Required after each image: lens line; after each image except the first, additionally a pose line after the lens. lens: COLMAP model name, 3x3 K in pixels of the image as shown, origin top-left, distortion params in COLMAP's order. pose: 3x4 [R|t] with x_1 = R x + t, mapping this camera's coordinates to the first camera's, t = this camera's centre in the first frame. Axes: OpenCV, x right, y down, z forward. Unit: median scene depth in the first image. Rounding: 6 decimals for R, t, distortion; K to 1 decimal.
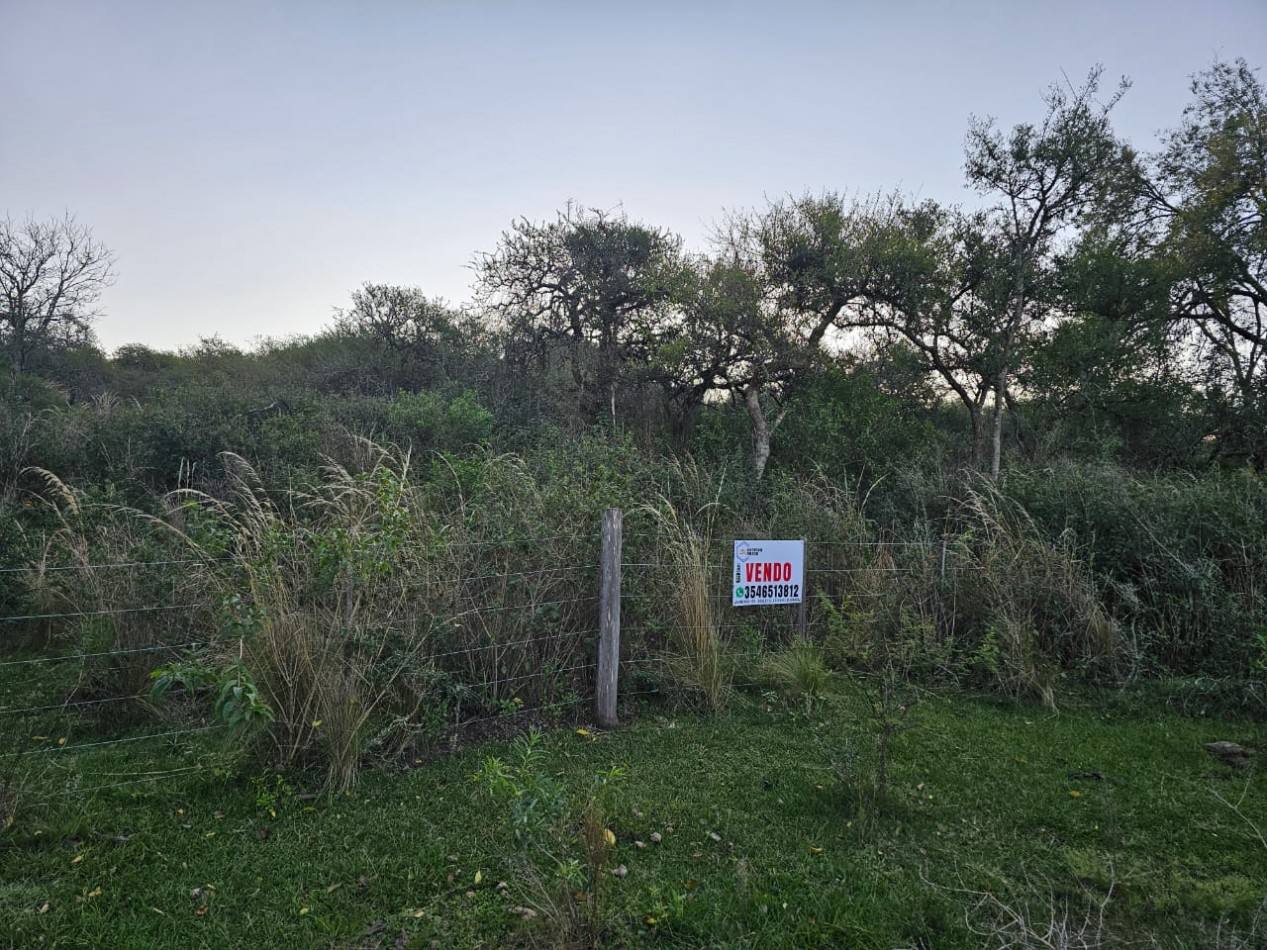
lens RADIAL K [[855.0, 0, 635.0], [0, 855.0, 473.5], [0, 0, 1]] dist [0.073226, -0.065841]
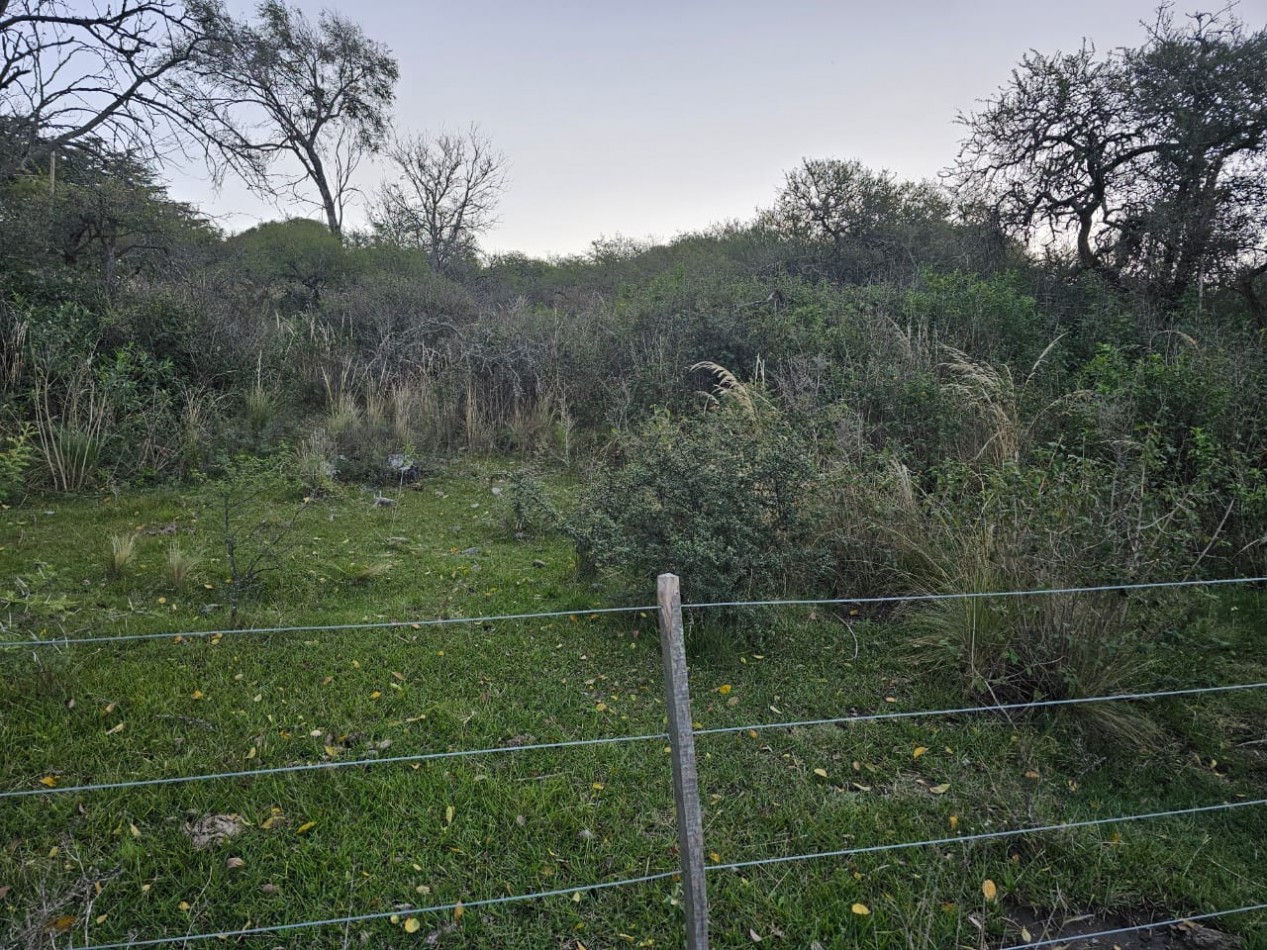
lens RADIAL K [[855.0, 0, 633.1], [0, 855.0, 478.2], [0, 0, 1]] dist [0.073226, -0.065841]
pose [[0.946724, 0.044438, -0.318964, -0.296795], [-0.007586, 0.993237, 0.115860, 0.005175], [0.321955, -0.107268, 0.940658, 0.122484]]
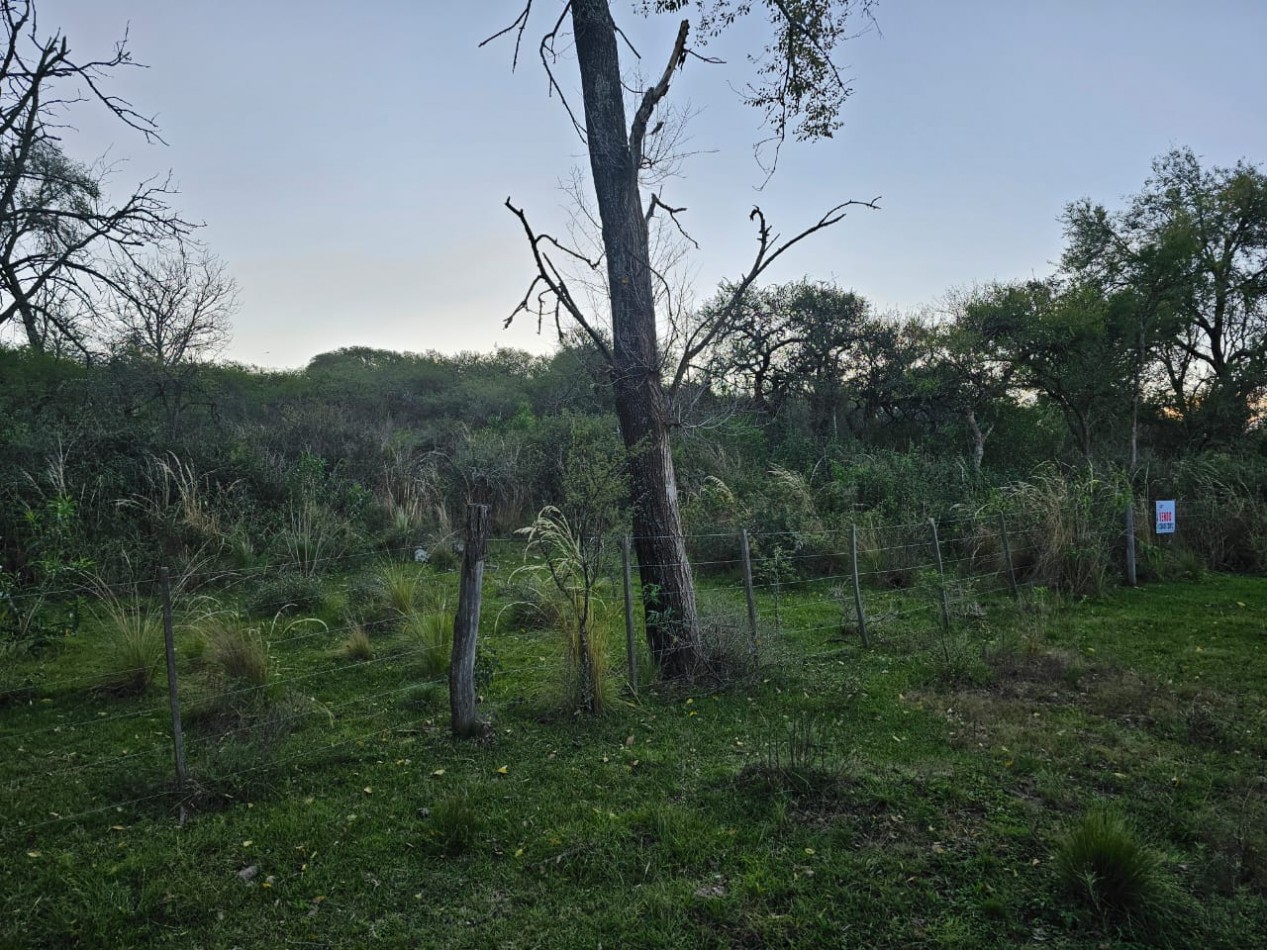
lens RADIAL K [[855.0, 0, 638.8], [0, 855.0, 462.6], [0, 0, 1]] dist [0.073226, -0.065841]
pose [[0.991094, -0.028530, 0.130073, -0.635442], [0.029385, 0.999557, -0.004655, -0.018515], [-0.129883, 0.008435, 0.991493, -0.415351]]
